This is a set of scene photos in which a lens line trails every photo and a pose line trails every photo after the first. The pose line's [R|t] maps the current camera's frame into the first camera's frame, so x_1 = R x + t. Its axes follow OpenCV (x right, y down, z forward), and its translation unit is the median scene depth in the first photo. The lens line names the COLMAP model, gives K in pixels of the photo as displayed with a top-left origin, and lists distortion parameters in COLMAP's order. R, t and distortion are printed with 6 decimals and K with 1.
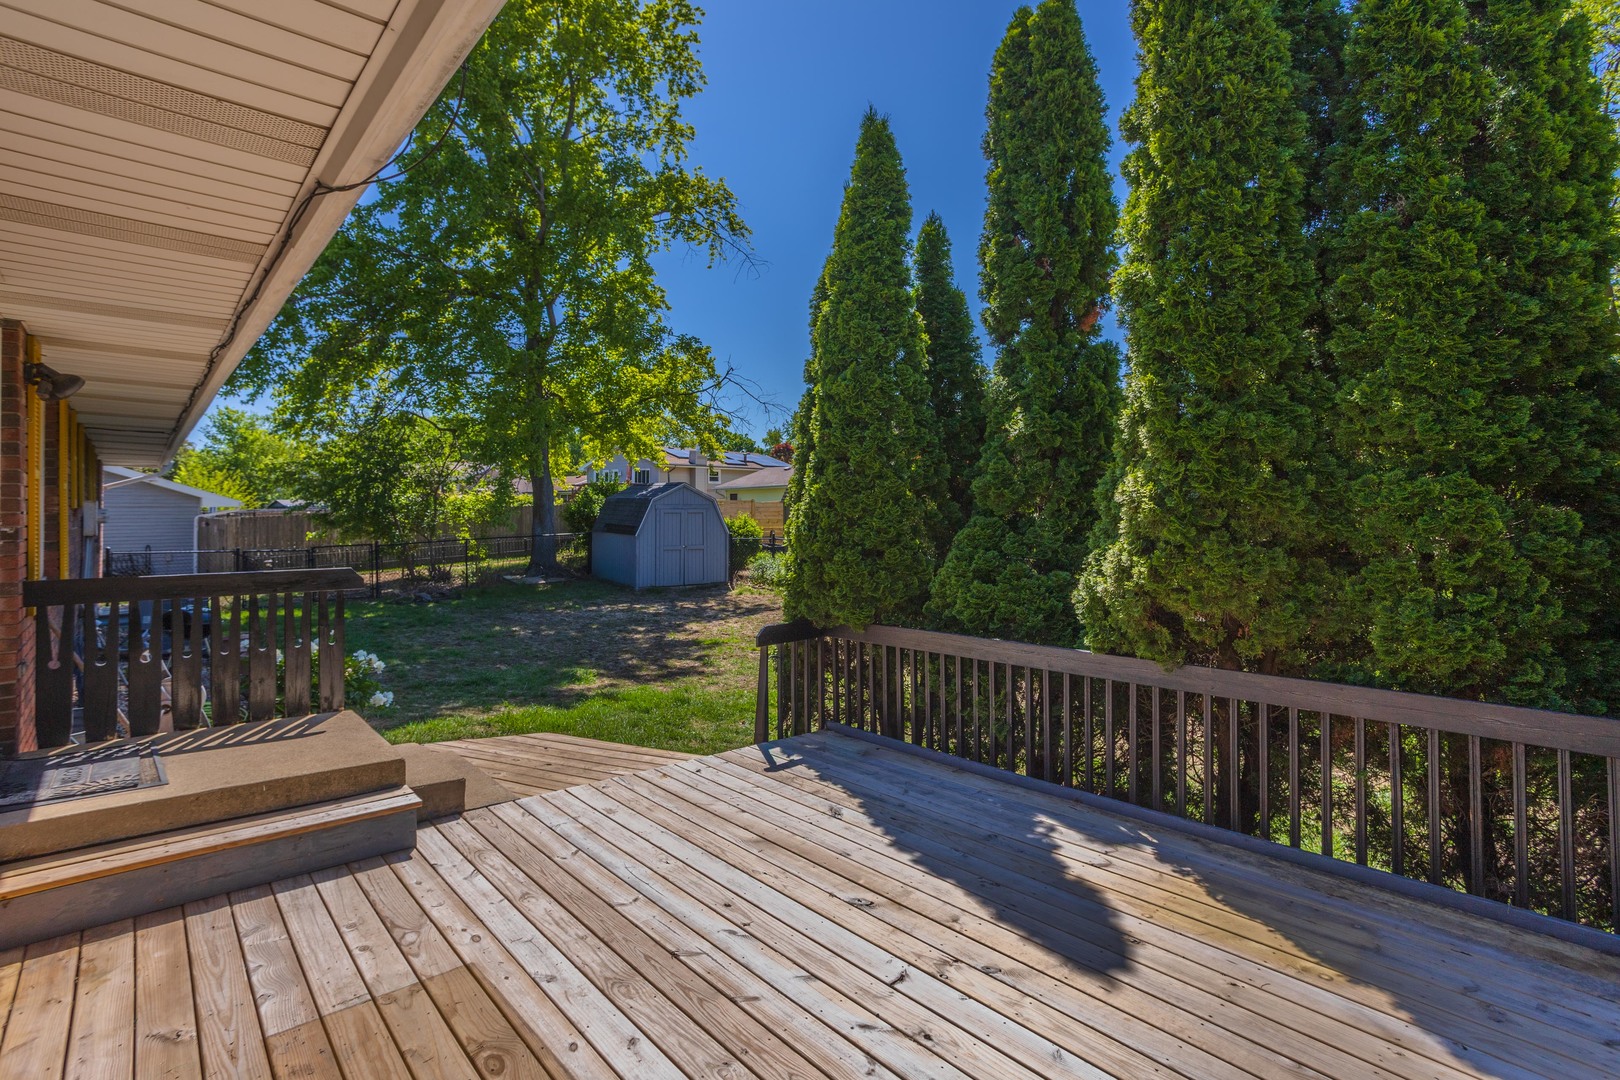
lens RADIAL K [[786.1, 0, 786.7], [0, 786.1, 532.2], [0, 0, 1]] dist [-0.044473, 0.034435]
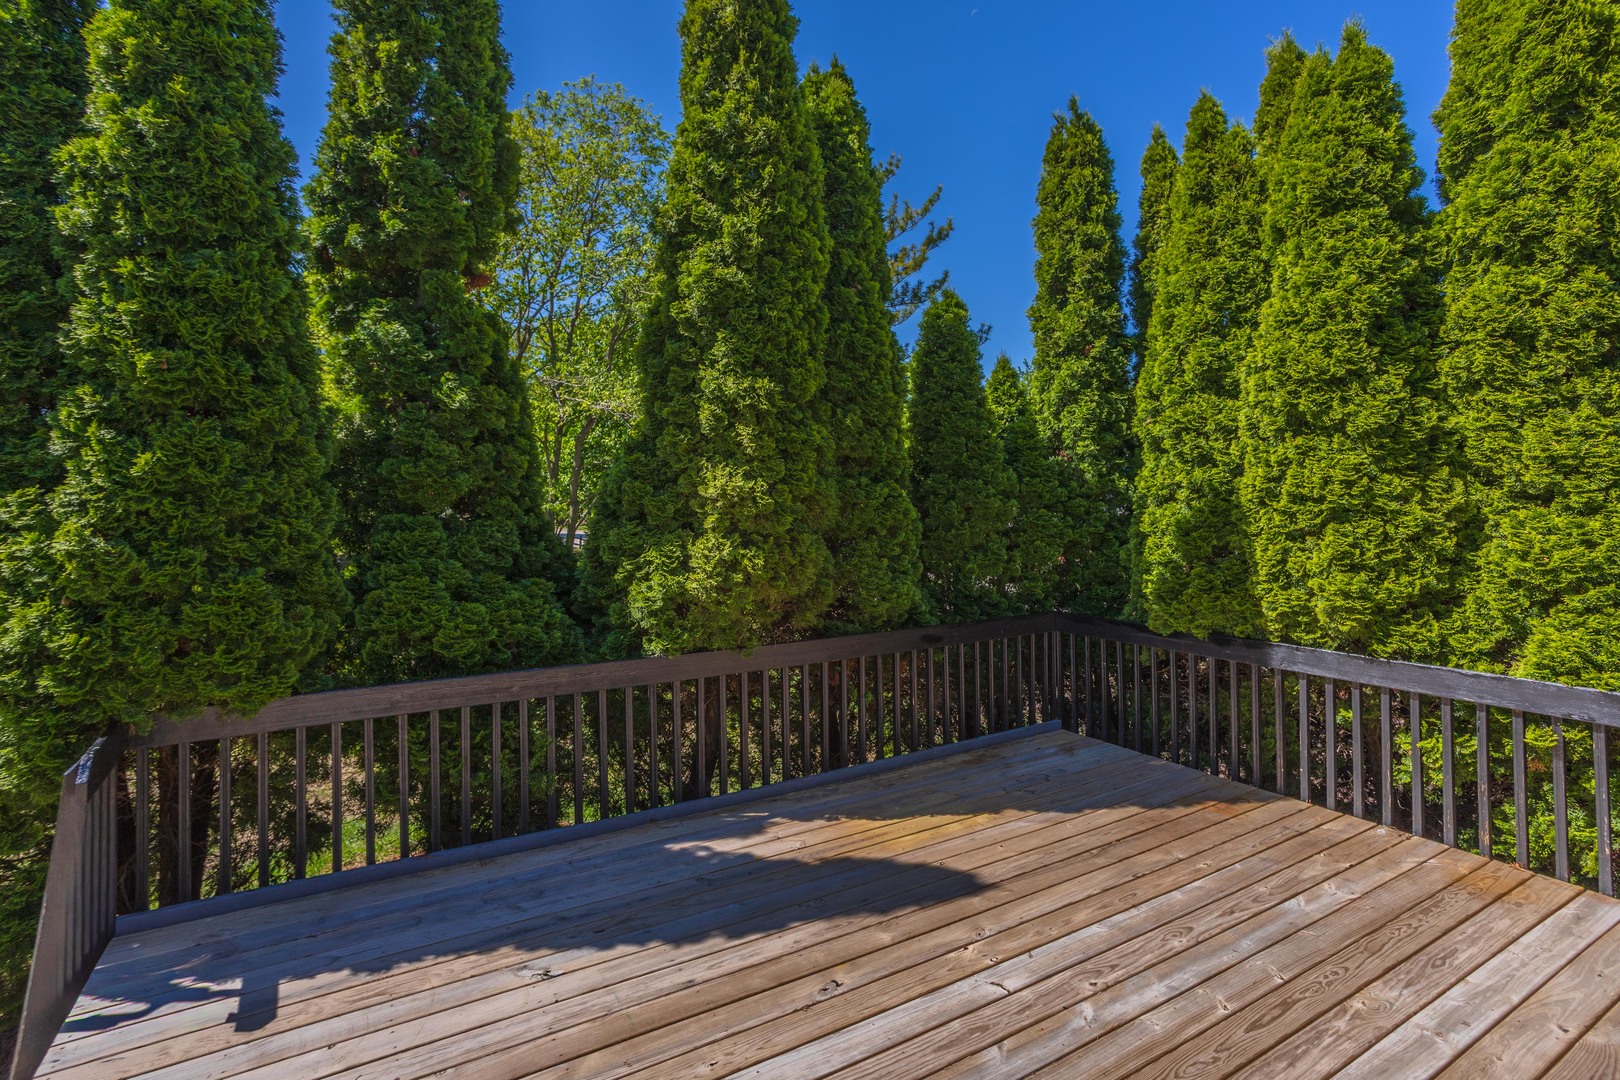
lens RADIAL K [[796.4, 0, 820.0], [0, 796.4, 531.6], [0, 0, 1]] dist [-0.039181, 0.036261]
pose [[0.138708, -0.007970, 0.990301, -0.615026], [0.016731, 0.999844, 0.005704, -0.002549], [-0.990192, 0.015778, 0.138820, 0.769177]]
